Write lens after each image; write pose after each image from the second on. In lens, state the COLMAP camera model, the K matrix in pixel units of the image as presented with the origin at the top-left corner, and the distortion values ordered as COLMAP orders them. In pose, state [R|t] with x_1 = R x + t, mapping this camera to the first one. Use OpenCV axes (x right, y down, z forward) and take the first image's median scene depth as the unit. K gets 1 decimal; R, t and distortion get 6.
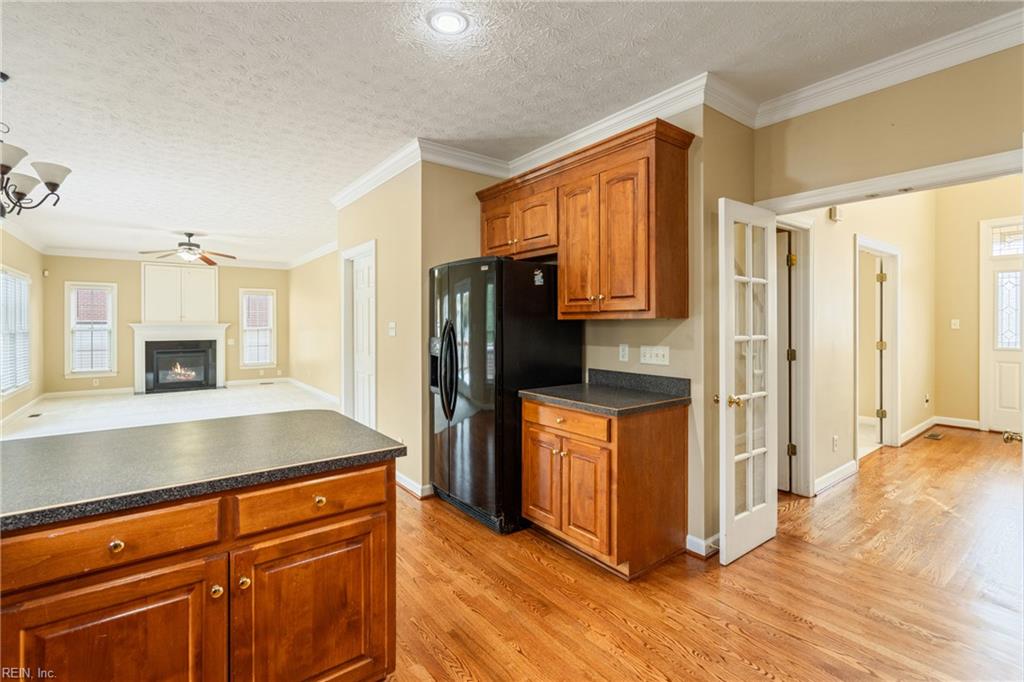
lens RADIAL K [[468.9, 0, 515.5], [0, 468.9, 326.5], [0, 0, 1]] dist [0.000004, 0.000142]
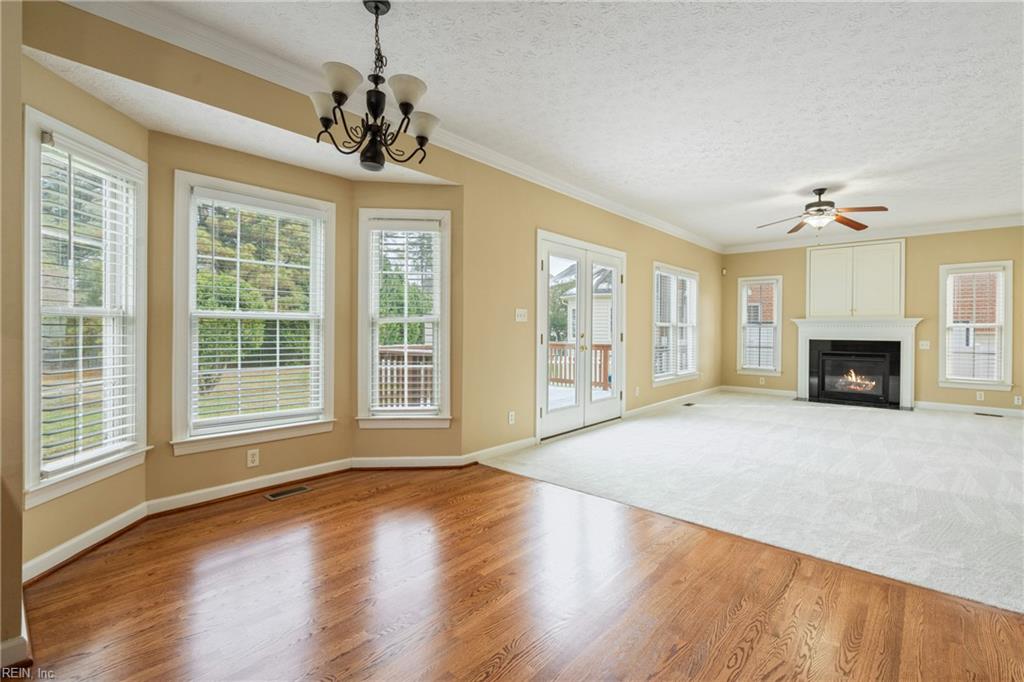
lens RADIAL K [[465.1, 0, 513.6], [0, 465.1, 333.1], [0, 0, 1]] dist [-0.002724, 0.000420]
pose [[0.188823, 0.010655, -0.981953, -0.060217], [-0.012542, 0.999886, 0.008437, 0.019845], [0.981931, 0.010723, 0.188935, 0.321983]]
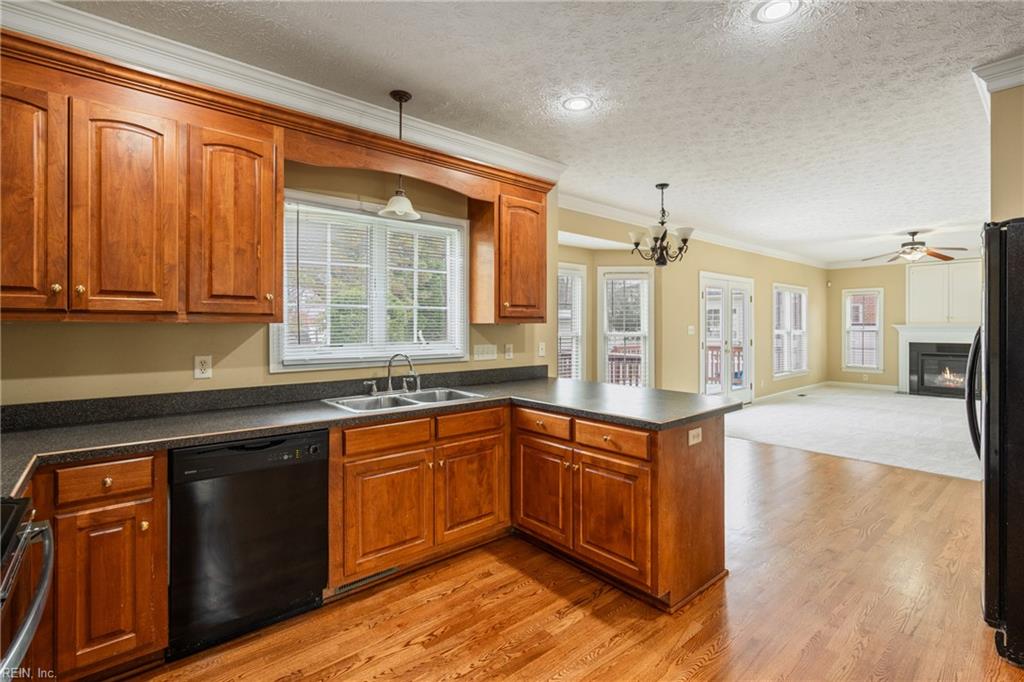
lens RADIAL K [[473.2, 0, 514.4], [0, 473.2, 326.6], [0, 0, 1]] dist [-0.003189, -0.000232]
pose [[0.049625, 0.002564, -0.998765, 0.193655], [-0.004618, 0.999987, 0.002337, -0.001181], [0.998757, 0.004496, 0.049636, 0.102997]]
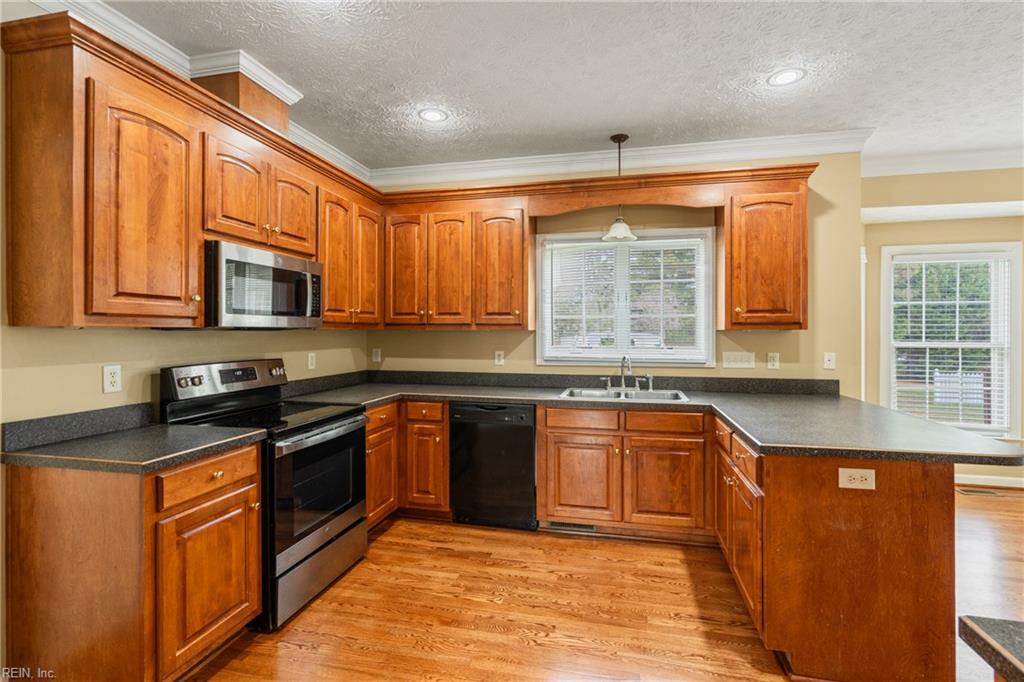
lens RADIAL K [[465.1, 0, 513.6], [0, 465.1, 333.1], [0, 0, 1]] dist [-0.002724, 0.000420]
pose [[-0.772154, 0.001236, -0.635434, 0.171650], [-0.004126, 0.999967, 0.006959, -0.002185], [0.635422, 0.007996, -0.772124, 0.278243]]
